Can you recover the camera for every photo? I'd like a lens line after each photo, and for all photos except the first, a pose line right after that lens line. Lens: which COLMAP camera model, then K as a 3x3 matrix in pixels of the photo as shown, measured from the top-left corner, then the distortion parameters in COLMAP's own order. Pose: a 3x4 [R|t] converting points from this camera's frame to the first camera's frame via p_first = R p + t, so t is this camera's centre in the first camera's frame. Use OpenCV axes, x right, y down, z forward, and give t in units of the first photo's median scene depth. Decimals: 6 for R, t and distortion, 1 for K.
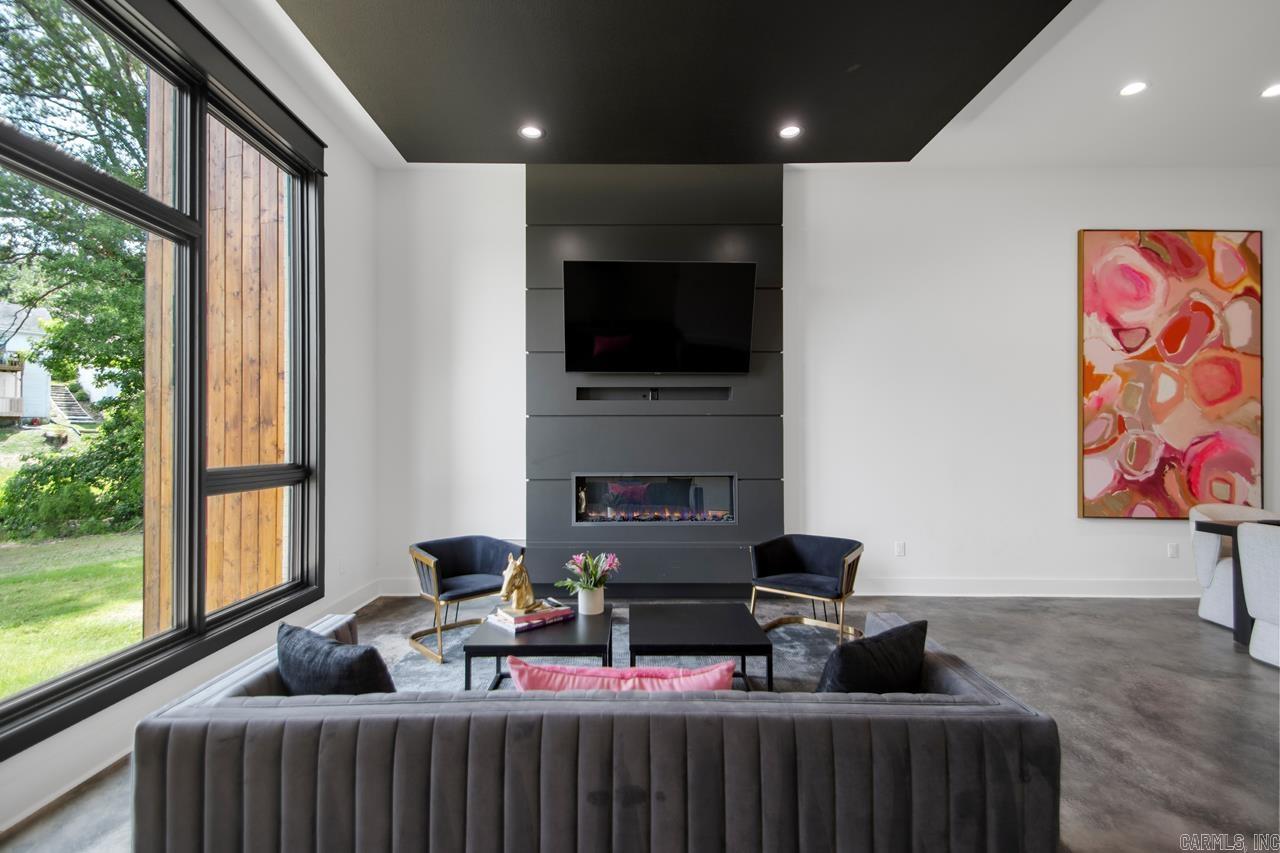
lens RADIAL K [[581.9, 0, 635.0], [0, 581.9, 431.4], [0, 0, 1]] dist [0.031352, -0.017086]
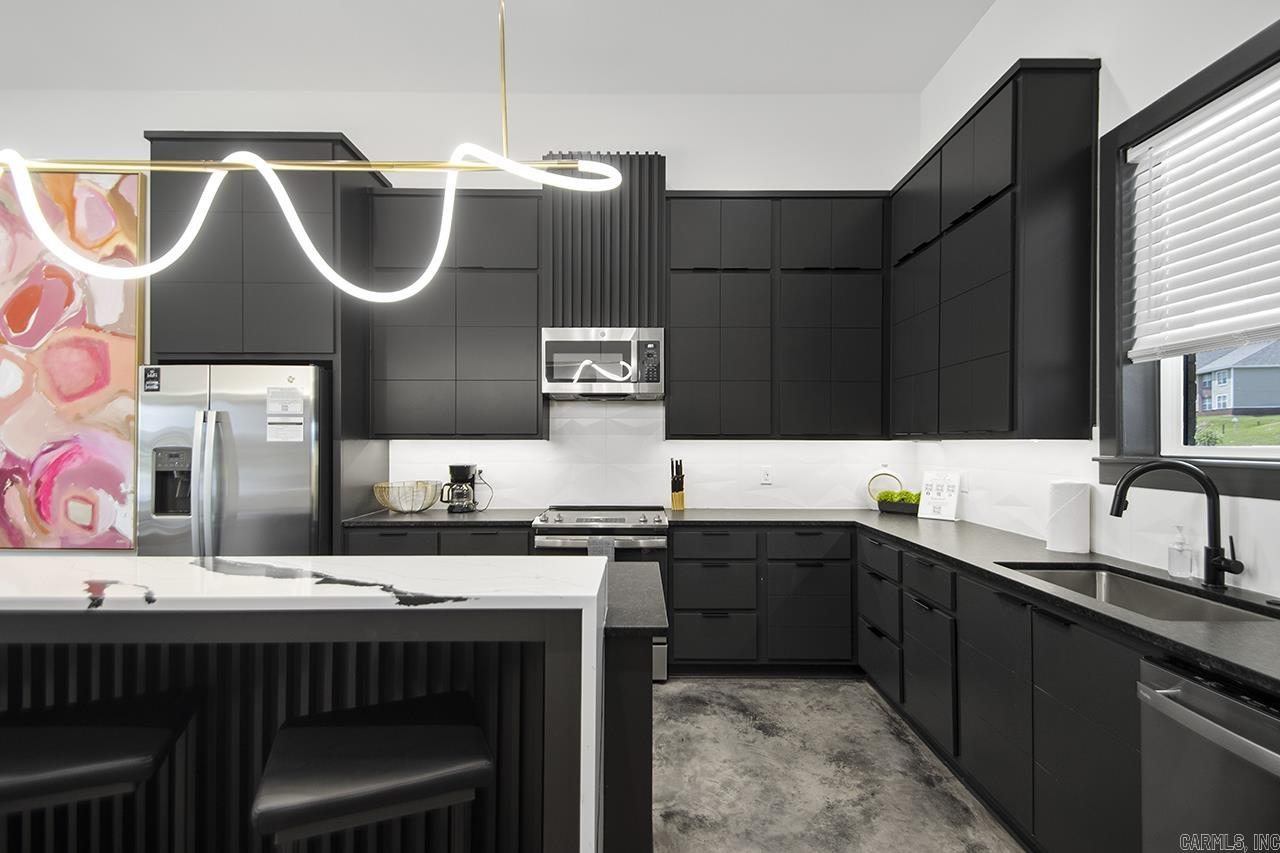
lens RADIAL K [[607.4, 0, 645.5], [0, 607.4, 440.2], [0, 0, 1]] dist [0.040069, -0.022490]
pose [[0.999996, 0.000006, 0.002967, 1.722701], [-0.000041, 0.999930, 0.011827, -0.003500], [-0.002967, -0.011827, 0.999926, 0.195743]]
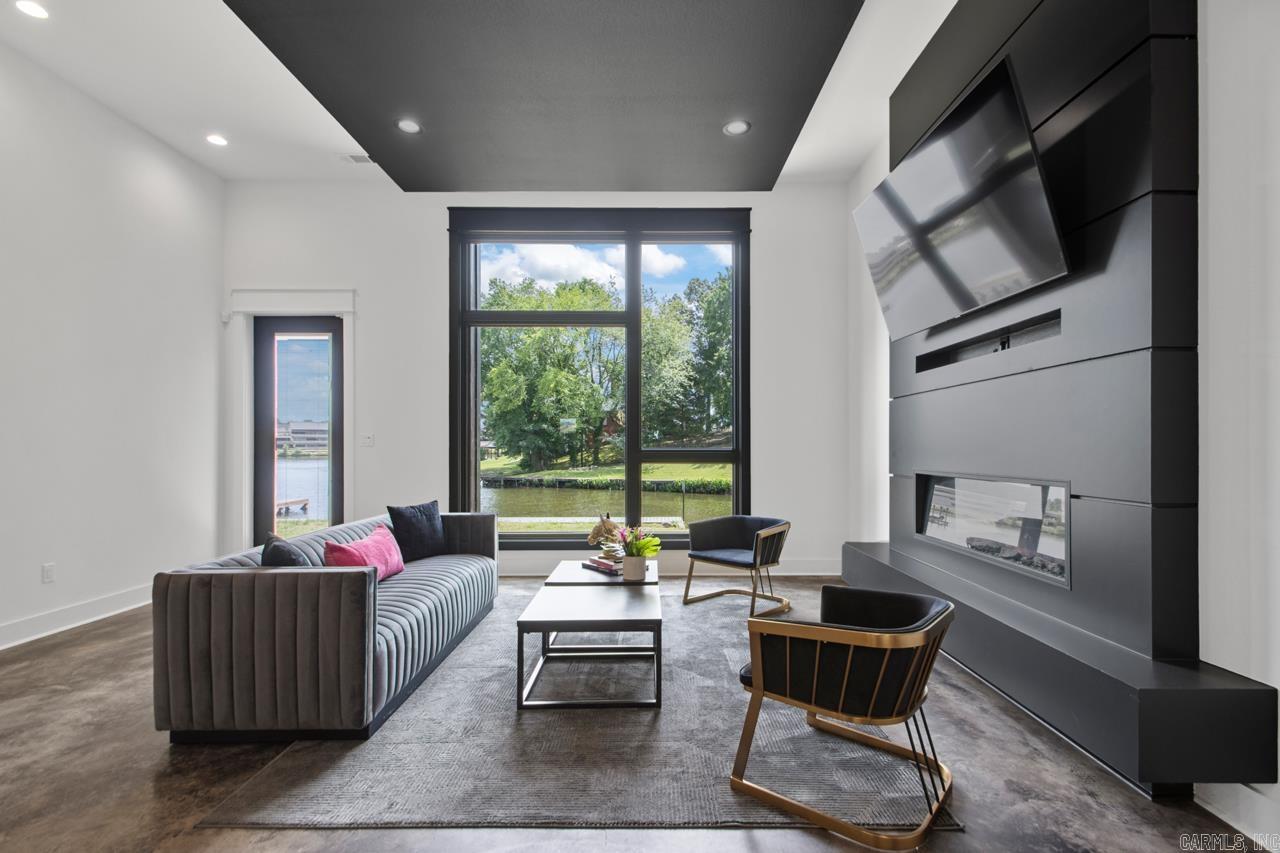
lens RADIAL K [[592.1, 0, 648.6], [0, 592.1, 435.8], [0, 0, 1]] dist [0.014945, -0.001362]
pose [[0.000247, -0.017938, -0.999839, 0.648555], [0.014320, 0.999737, -0.017932, 0.036028], [0.999897, -0.014313, 0.000504, 0.632799]]
